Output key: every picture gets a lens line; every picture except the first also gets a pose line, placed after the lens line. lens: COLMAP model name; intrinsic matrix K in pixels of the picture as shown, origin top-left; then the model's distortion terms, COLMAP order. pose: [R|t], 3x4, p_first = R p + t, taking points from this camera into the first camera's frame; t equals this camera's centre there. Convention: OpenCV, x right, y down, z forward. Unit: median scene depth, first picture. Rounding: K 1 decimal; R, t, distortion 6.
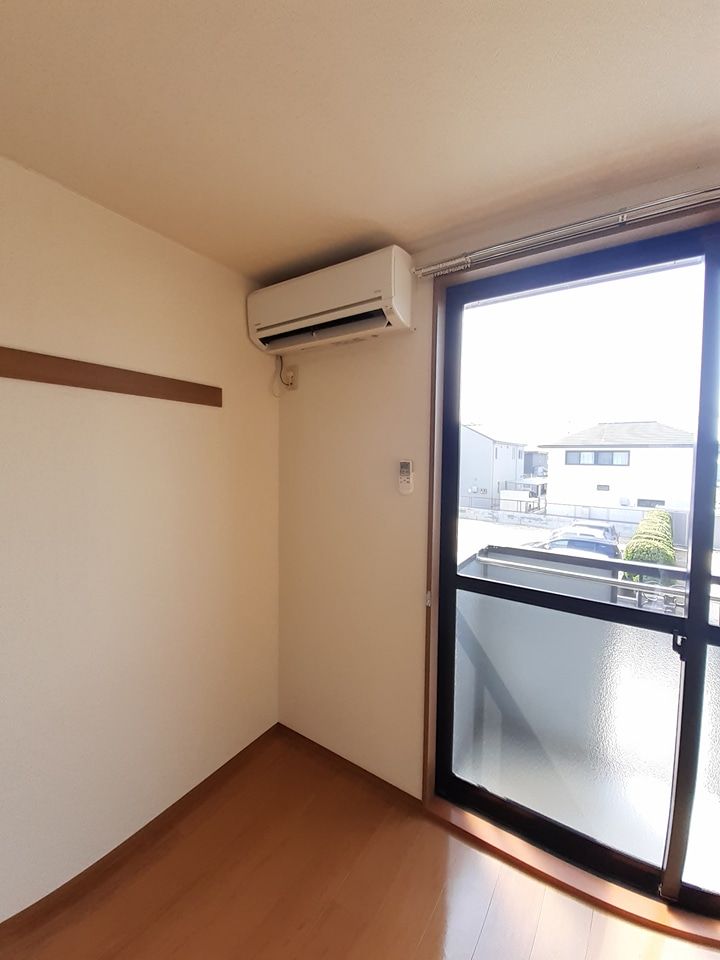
lens RADIAL K [[383.0, 0, 358.2], [0, 383.0, 474.5], [0, 0, 1]] dist [0.002234, 0.000277]
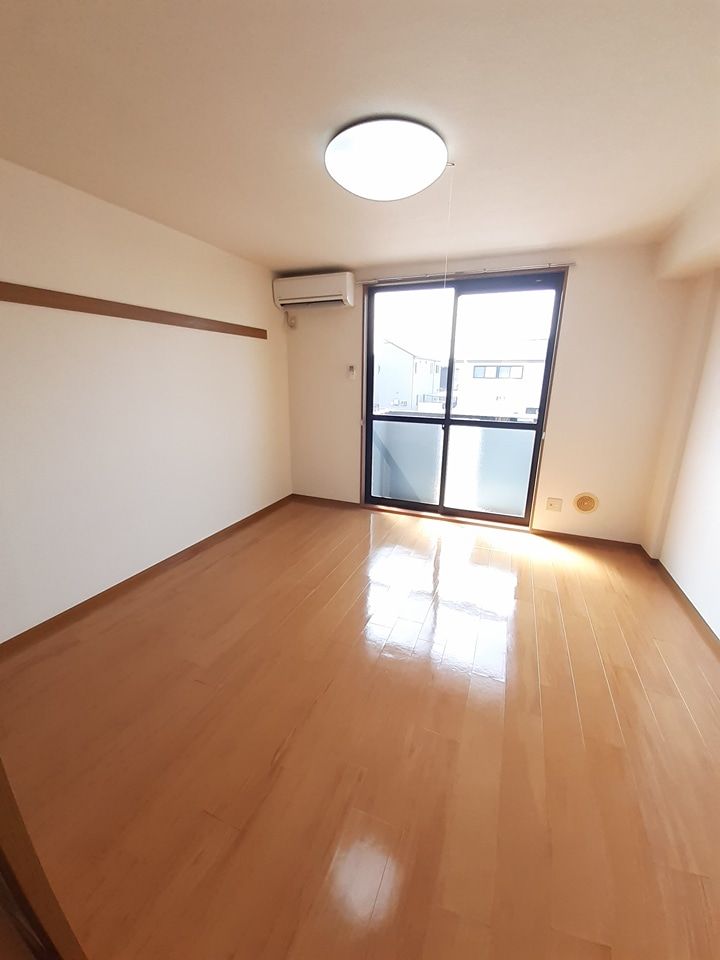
lens RADIAL K [[383.0, 0, 358.2], [0, 383.0, 474.5], [0, 0, 1]] dist [0.002234, 0.000277]
pose [[0.981408, -0.051352, 0.184938, -0.290731], [0.010916, 0.976918, 0.213335, 0.112322], [-0.191624, -0.207350, 0.959316, -1.328633]]
